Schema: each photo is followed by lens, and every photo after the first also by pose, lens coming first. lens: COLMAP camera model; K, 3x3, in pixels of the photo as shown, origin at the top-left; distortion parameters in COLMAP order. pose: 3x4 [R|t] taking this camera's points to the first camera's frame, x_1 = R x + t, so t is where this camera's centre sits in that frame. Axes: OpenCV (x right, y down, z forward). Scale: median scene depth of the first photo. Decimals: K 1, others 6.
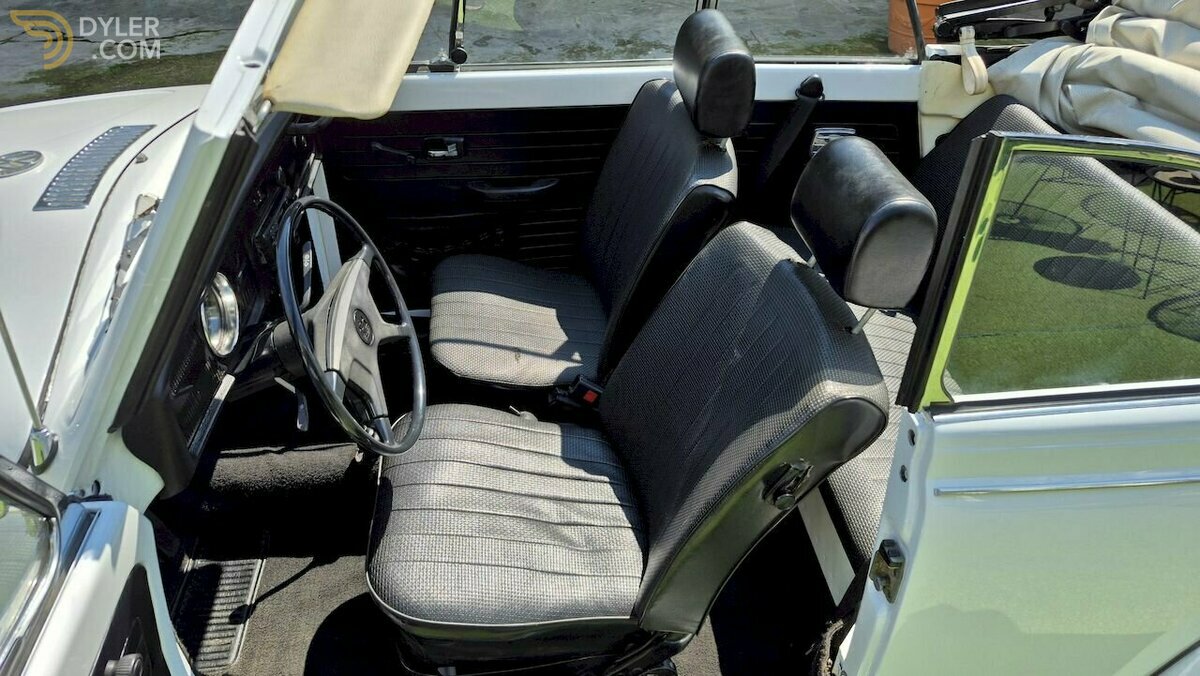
lens RADIAL K [[845.9, 0, 589.6], [0, 845.9, 337.6], [0, 0, 1]] dist [0.097817, -0.127055]
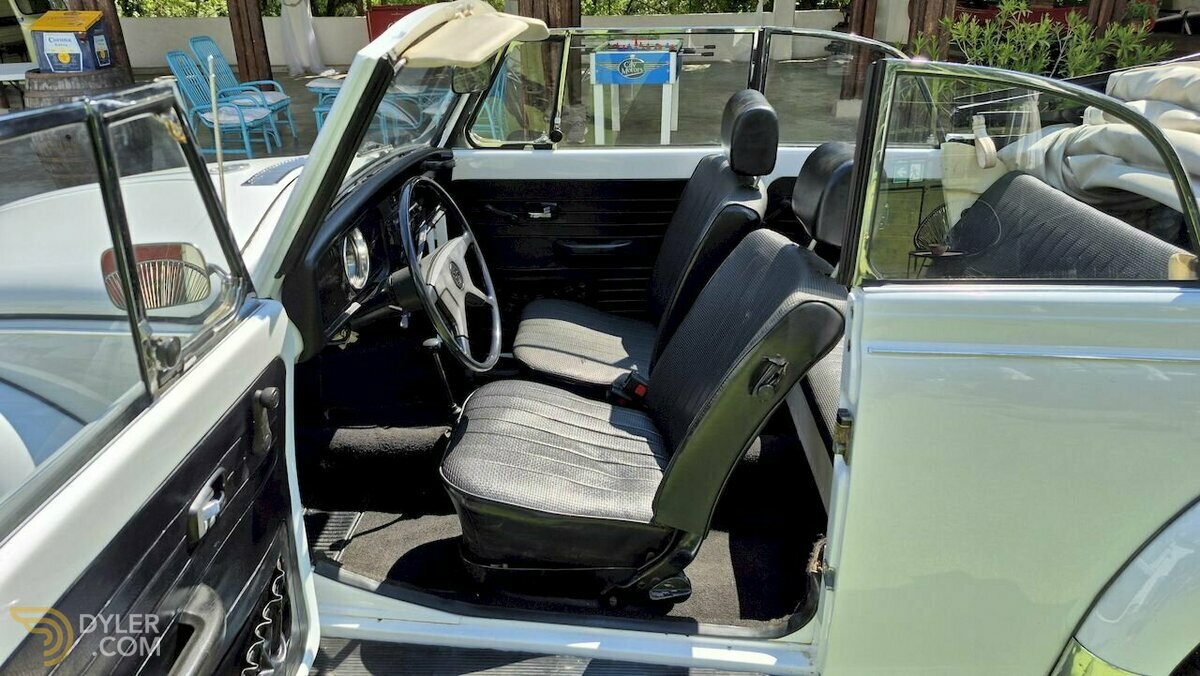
lens RADIAL K [[845.9, 0, 589.6], [0, 845.9, 337.6], [0, 0, 1]] dist [0.097817, -0.127055]
pose [[0.989040, 0.034748, -0.143500, 0.102706], [-0.066826, 0.972015, -0.225213, 0.284774], [0.131659, 0.232335, 0.963684, -0.174131]]
